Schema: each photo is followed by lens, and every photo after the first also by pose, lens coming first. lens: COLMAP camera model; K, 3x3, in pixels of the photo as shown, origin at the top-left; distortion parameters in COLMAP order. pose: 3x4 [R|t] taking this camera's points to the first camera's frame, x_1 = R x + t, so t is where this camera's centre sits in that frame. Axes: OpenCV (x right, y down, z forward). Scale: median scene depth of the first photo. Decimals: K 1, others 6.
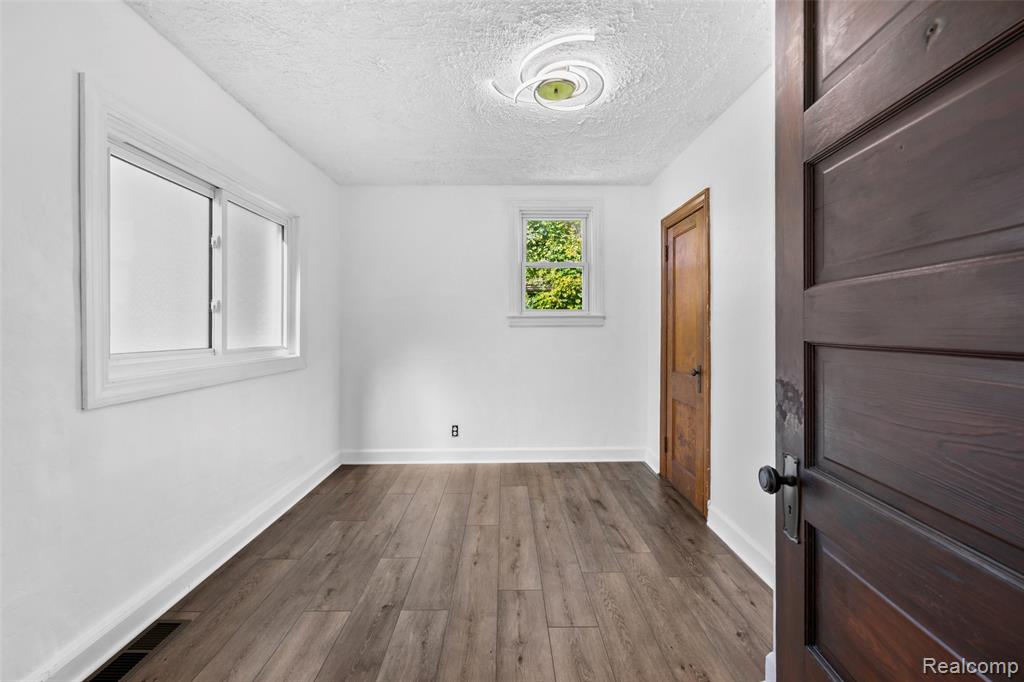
lens RADIAL K [[409.4, 0, 510.9], [0, 409.4, 333.9], [0, 0, 1]] dist [-0.003462, 0.000288]
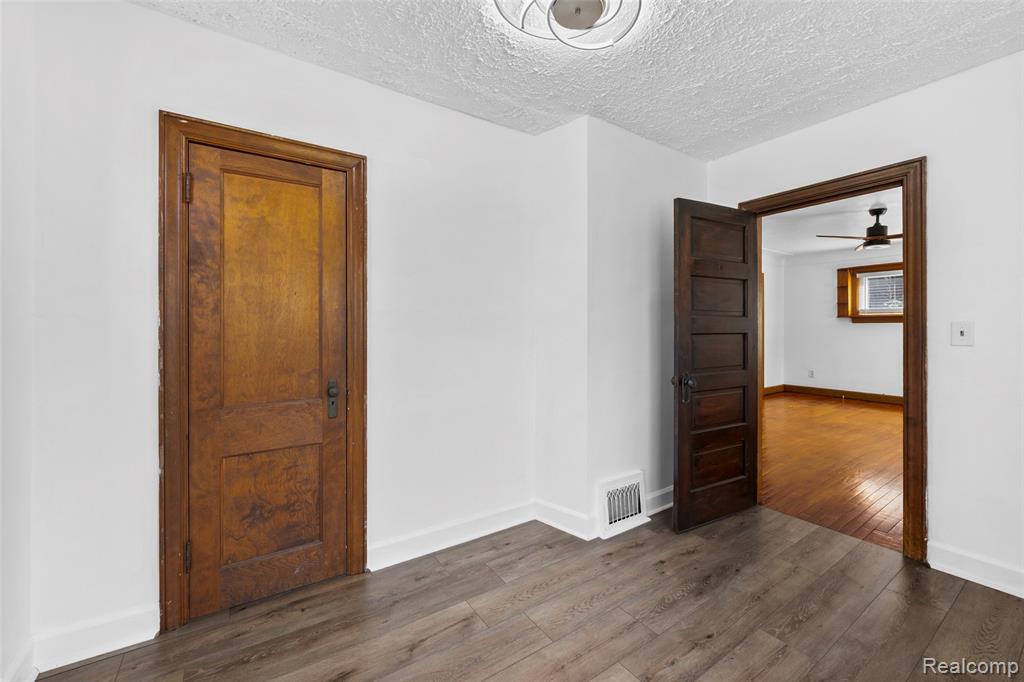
lens RADIAL K [[415.2, 0, 516.2], [0, 415.2, 323.1], [0, 0, 1]] dist [0.000023, 0.000110]
pose [[-0.549779, 0.010180, 0.835248, -0.452126], [0.016082, 0.999869, -0.001600, -0.025029], [-0.835156, 0.012552, -0.549871, 1.475645]]
